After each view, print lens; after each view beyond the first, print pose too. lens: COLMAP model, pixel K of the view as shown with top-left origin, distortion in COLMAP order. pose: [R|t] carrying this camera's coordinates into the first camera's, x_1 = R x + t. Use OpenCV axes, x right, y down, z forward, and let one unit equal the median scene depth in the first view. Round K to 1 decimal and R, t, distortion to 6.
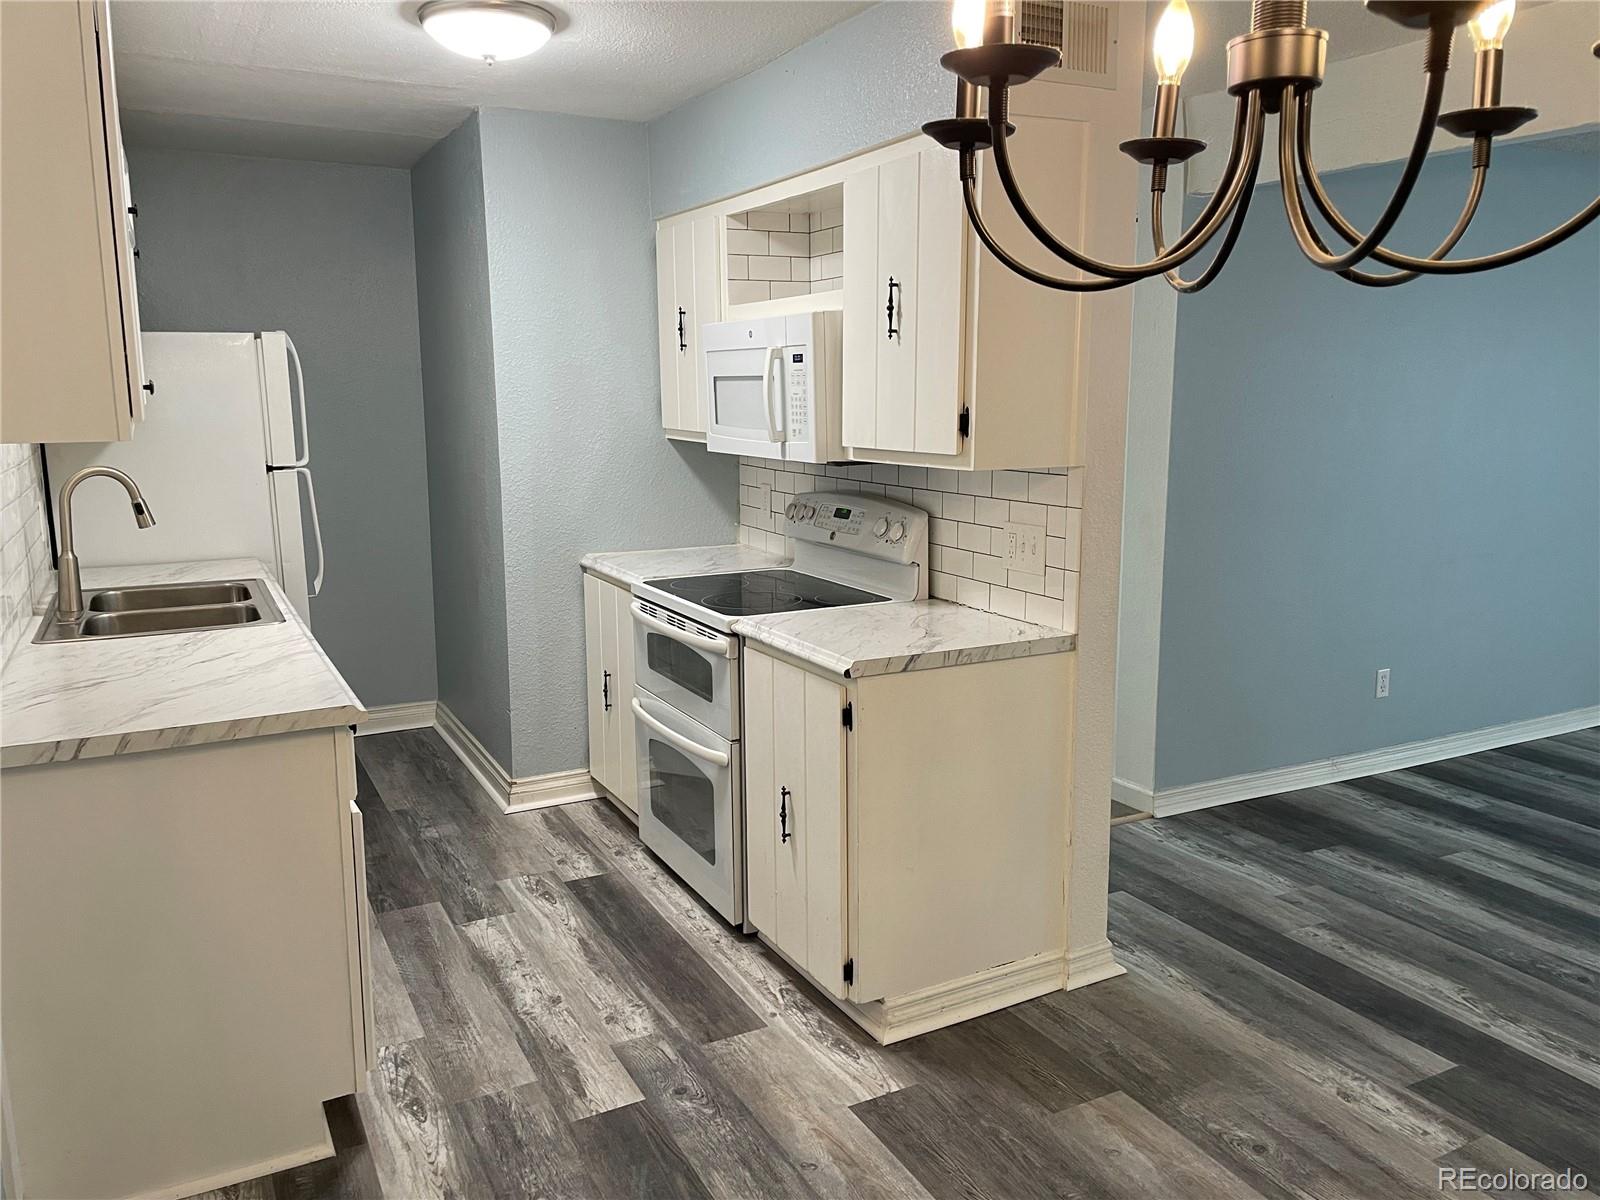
lens RADIAL K [[1200.6, 0, 797.3], [0, 1200.6, 597.6], [0, 0, 1]] dist [0.058535, -0.068717]
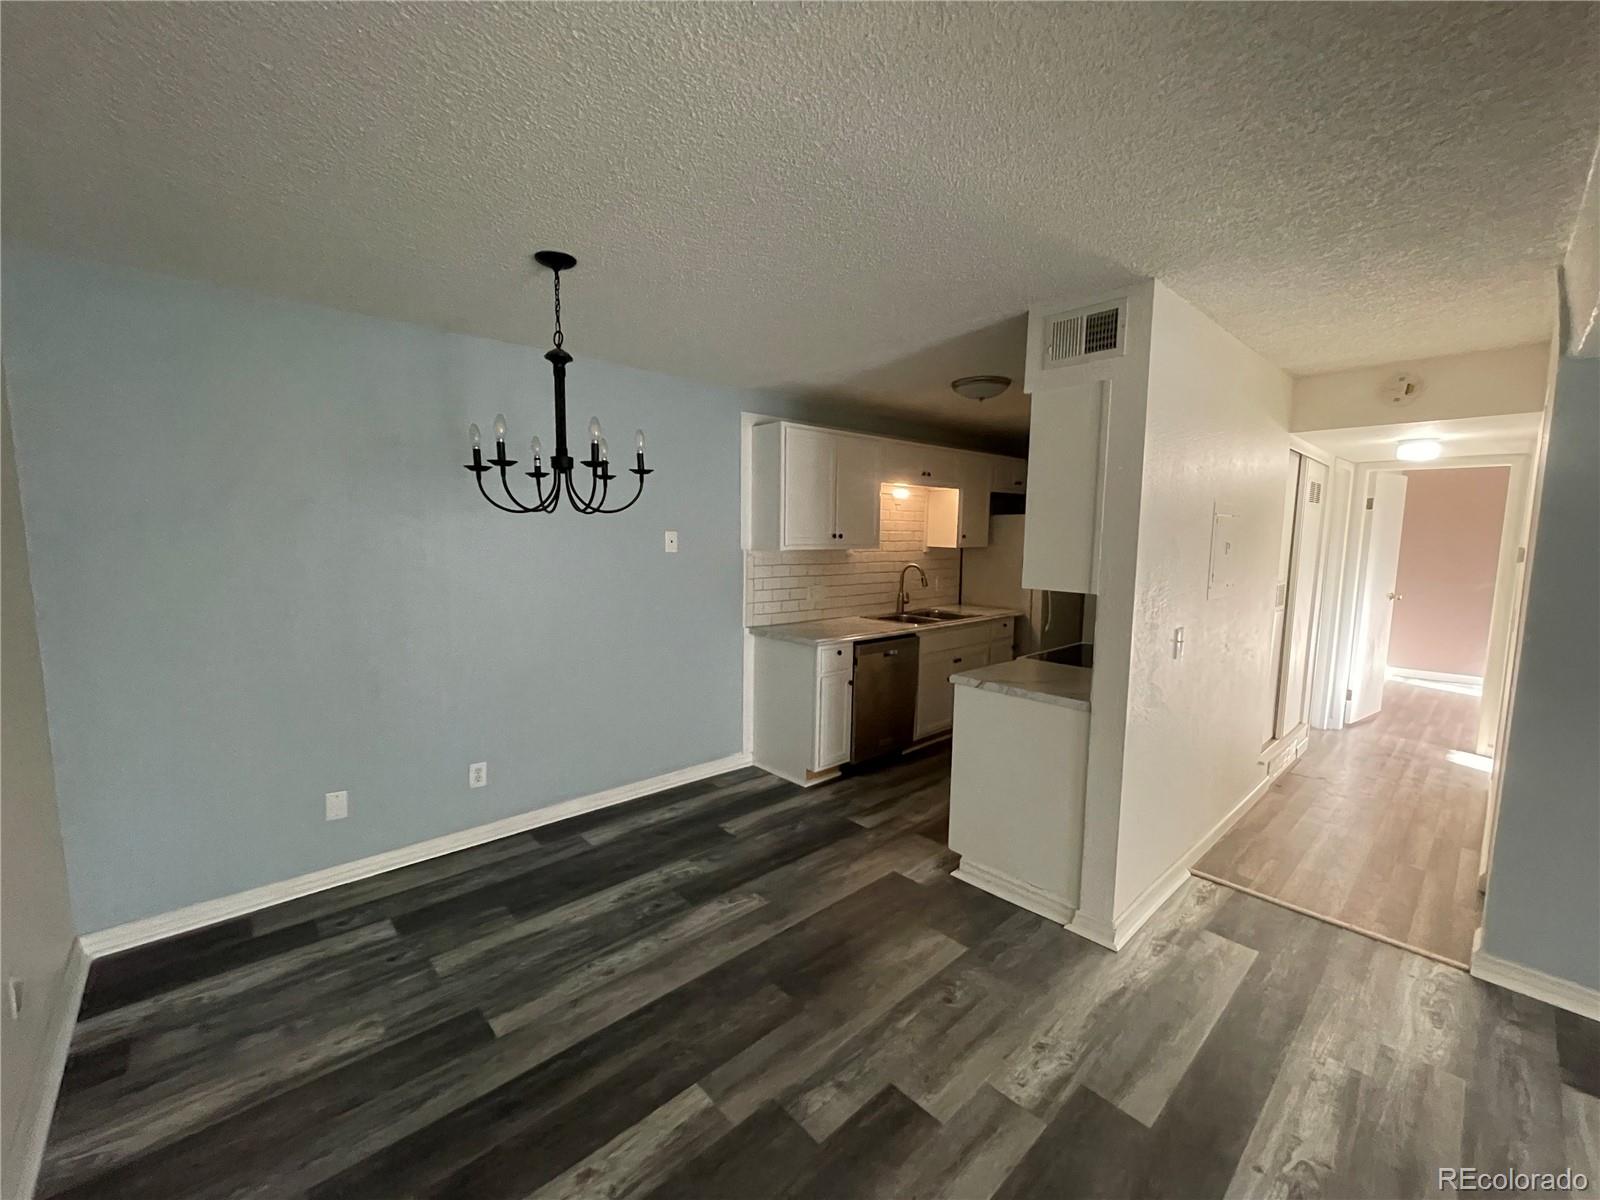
lens RADIAL K [[646.3, 0, 801.5], [0, 646.3, 590.7], [0, 0, 1]] dist [-0.004140, 0.001220]
pose [[0.252279, 0.093791, -0.963098, 0.664977], [-0.177399, 0.982906, 0.049251, -0.061060], [0.951254, 0.158427, 0.264605, 0.288951]]
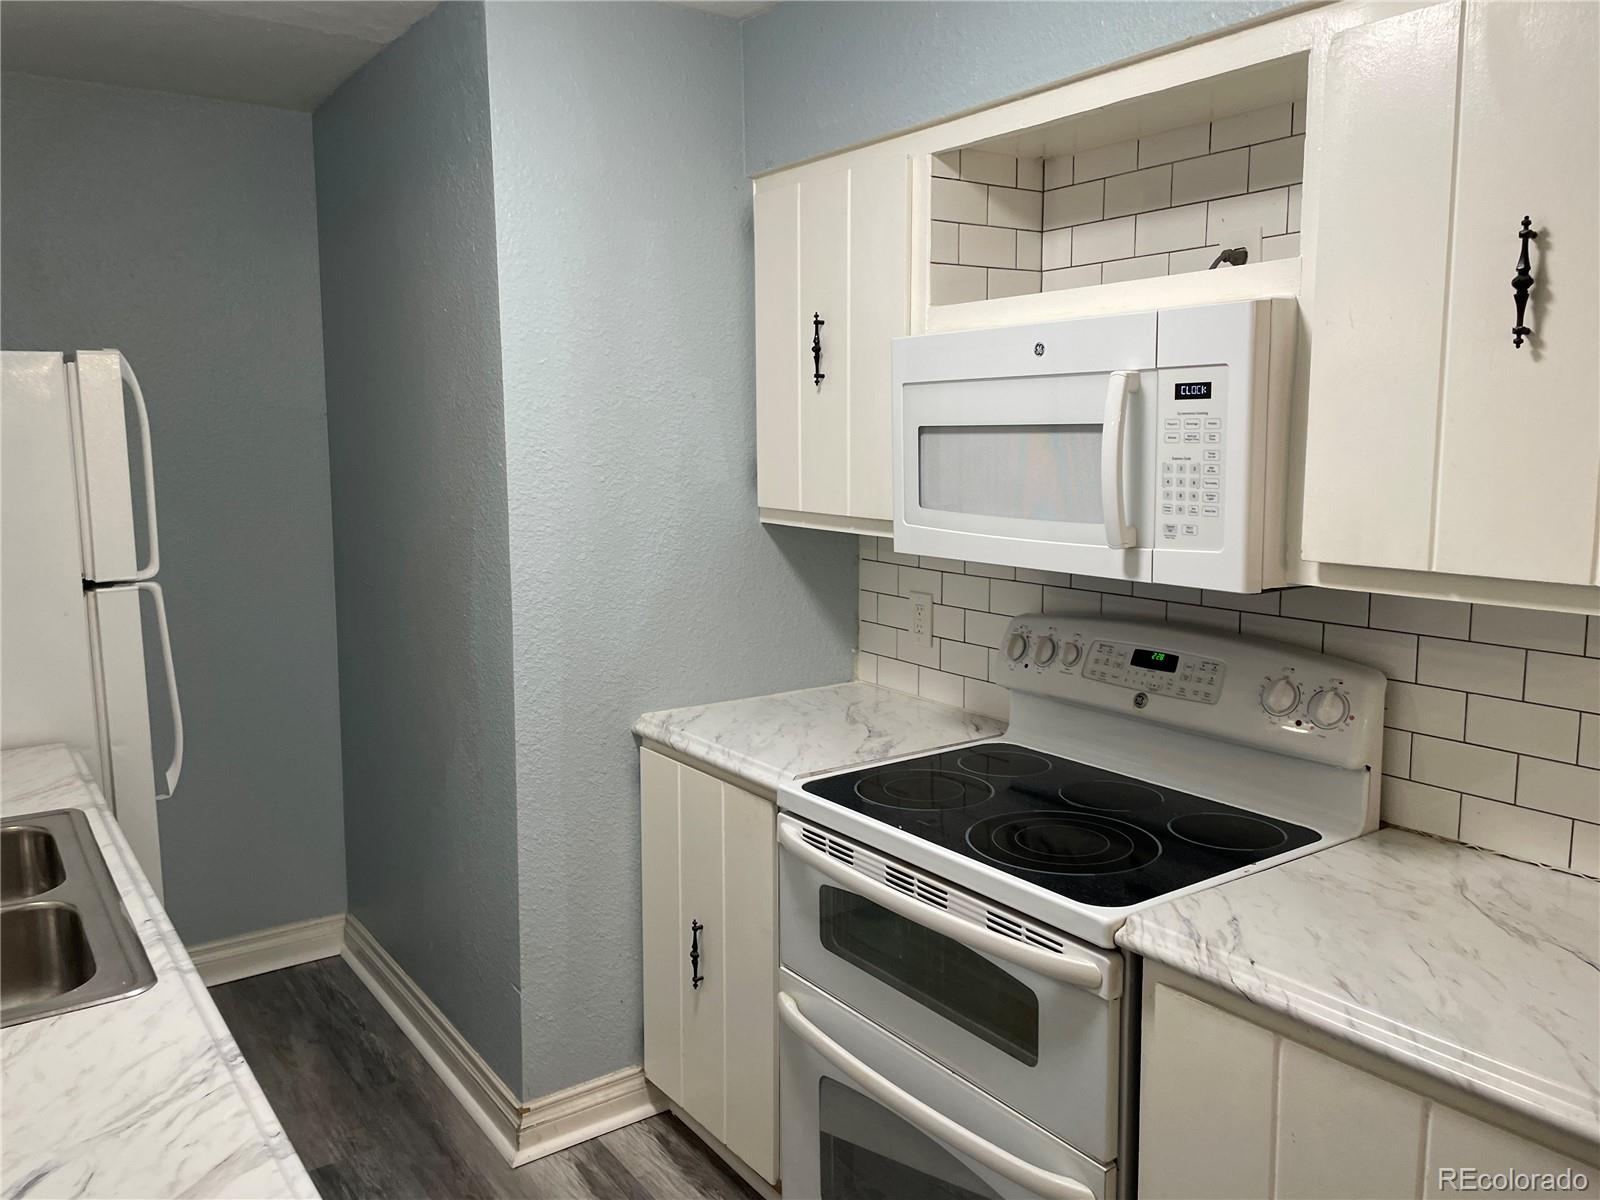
lens RADIAL K [[1200.6, 0, 782.2], [0, 1200.6, 581.1], [0, 0, 1]] dist [0.058535, -0.068717]
pose [[0.991477, -0.016520, 0.129233, -0.194913], [0.023175, 0.998472, -0.050163, -0.076233], [-0.128207, 0.052731, 0.990345, 0.409371]]
